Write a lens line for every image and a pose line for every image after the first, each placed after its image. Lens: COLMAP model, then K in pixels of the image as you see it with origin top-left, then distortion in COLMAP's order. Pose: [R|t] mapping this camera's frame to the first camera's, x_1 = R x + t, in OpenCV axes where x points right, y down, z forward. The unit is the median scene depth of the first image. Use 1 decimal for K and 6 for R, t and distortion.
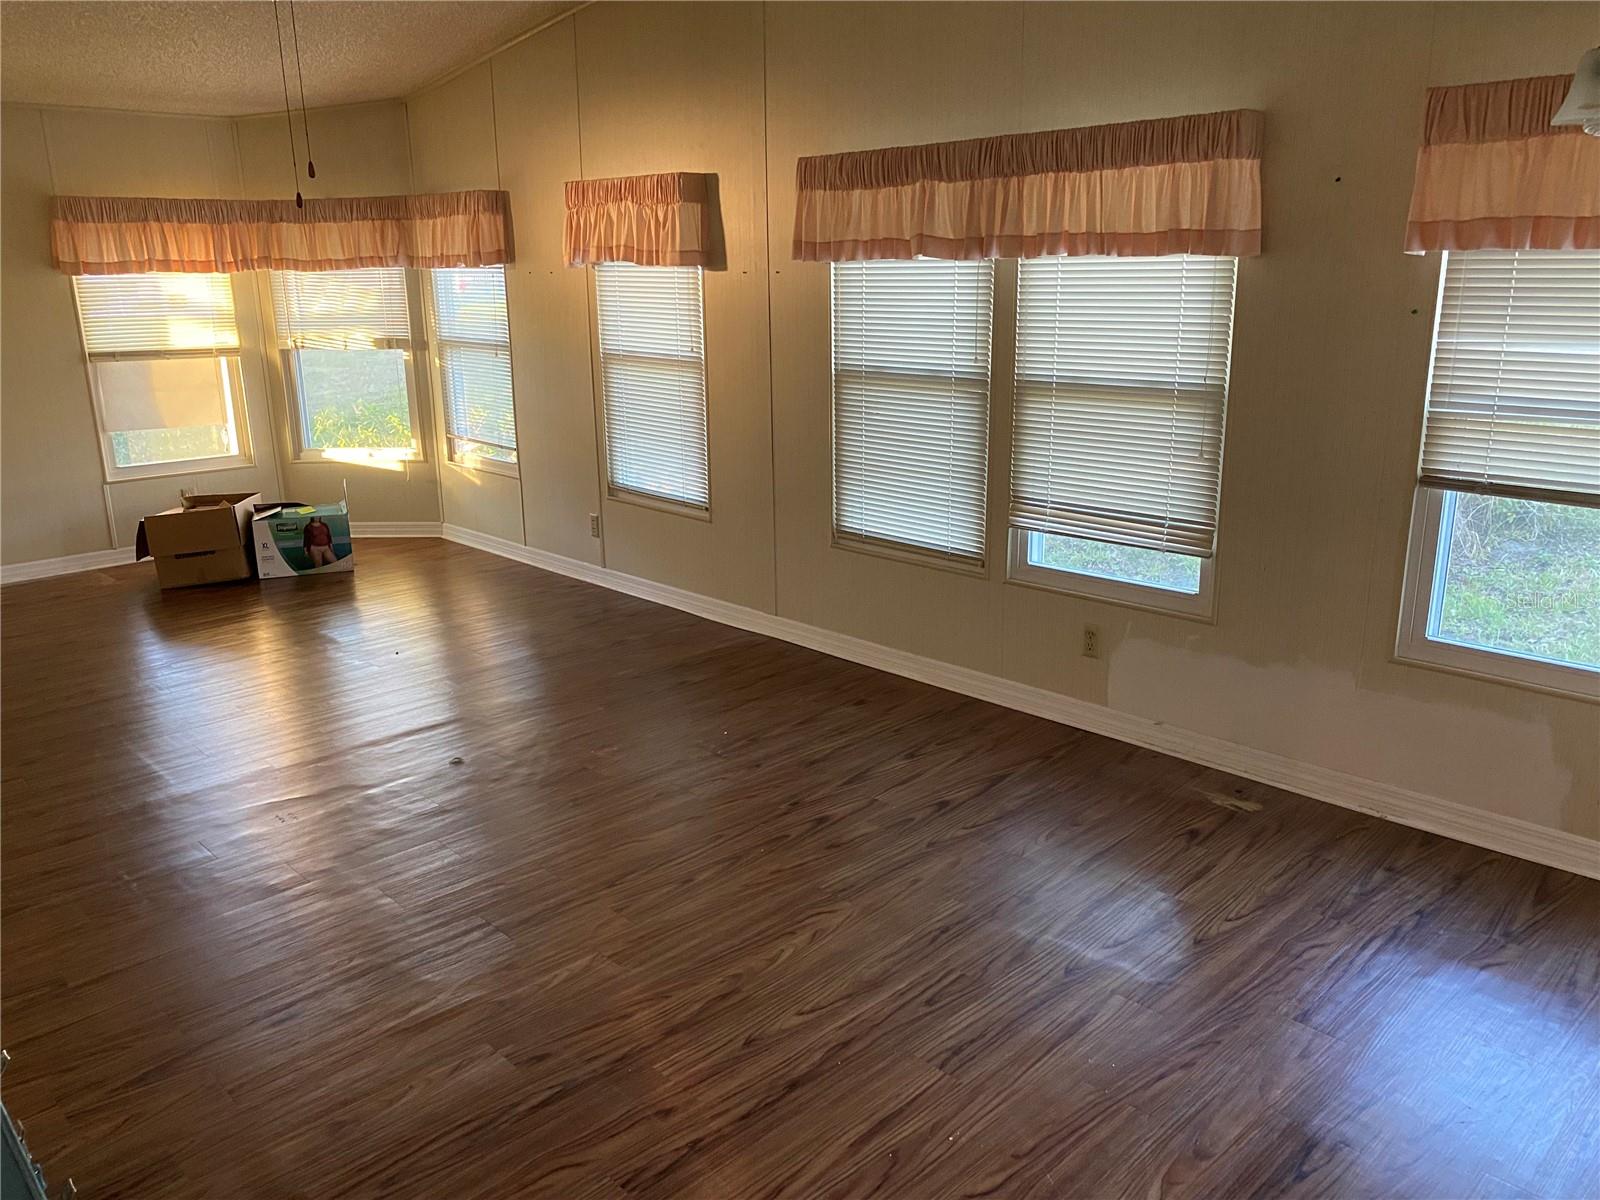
lens RADIAL K [[1225.4, 0, 816.6], [0, 1225.4, 593.6], [0, 0, 1]] dist [0.009970, -0.002412]
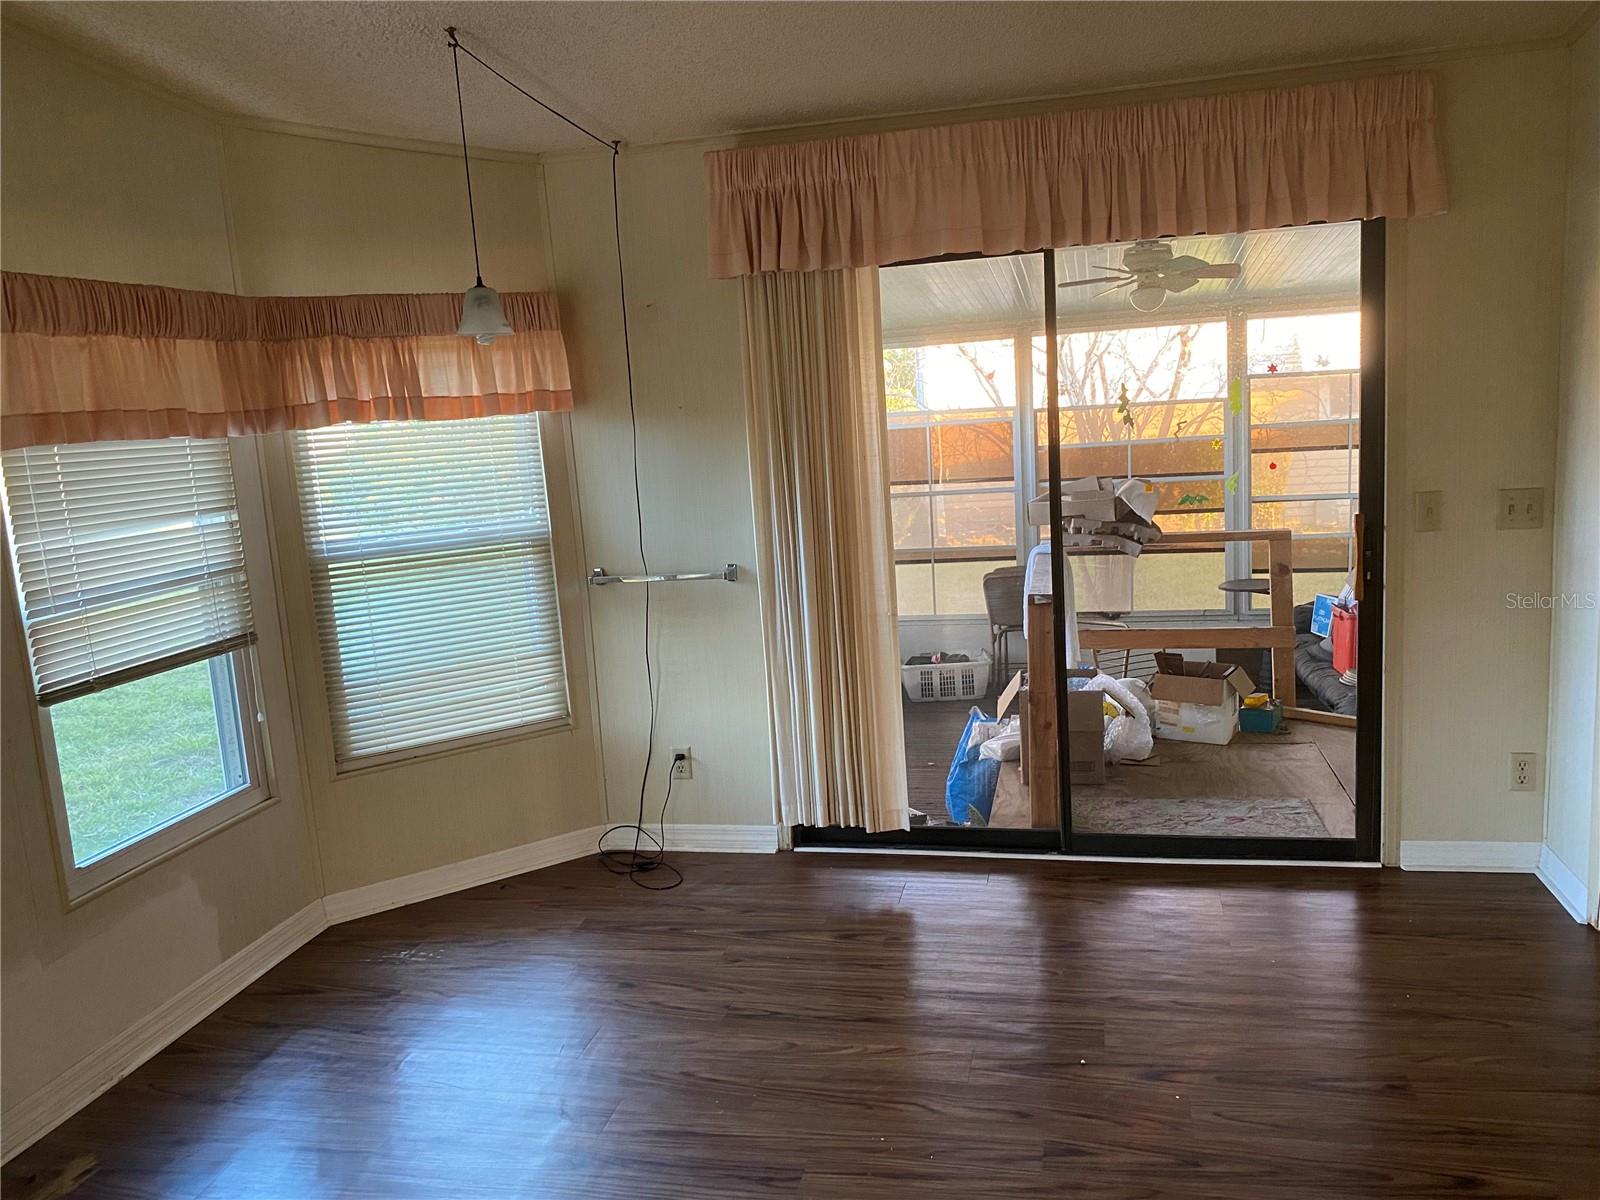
lens RADIAL K [[1194.7, 0, 800.3], [0, 1194.7, 580.3], [0, 0, 1]] dist [0.027813, 0.000370]
pose [[-0.539866, -0.082815, 0.837667, -0.385175], [0.277625, 0.921946, 0.270073, -0.190384], [-0.794650, 0.378360, -0.474736, 0.706849]]
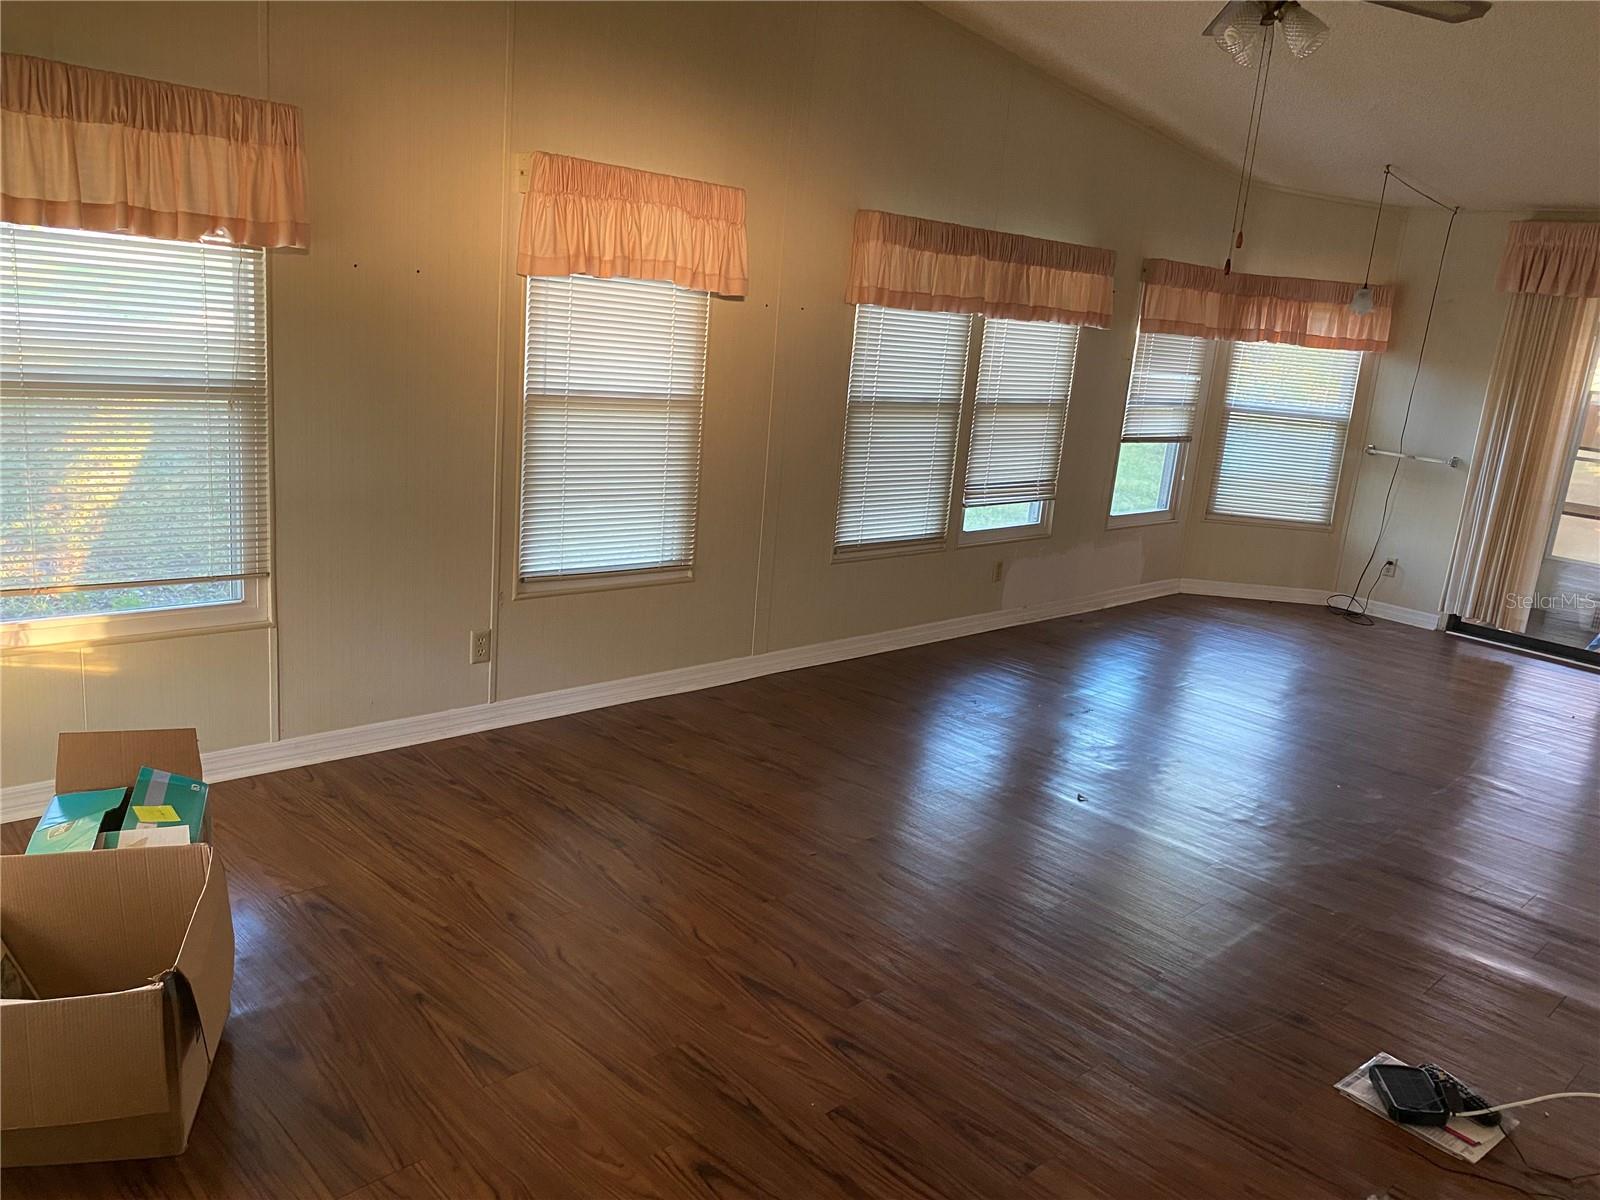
lens RADIAL K [[1225.4, 0, 816.6], [0, 1225.4, 593.6], [0, 0, 1]] dist [0.009970, -0.002412]
pose [[-0.006360, -0.224814, 0.974381, -1.189987], [0.159766, 0.961656, 0.222920, -0.290867], [-0.987135, 0.157090, 0.029801, 1.115315]]
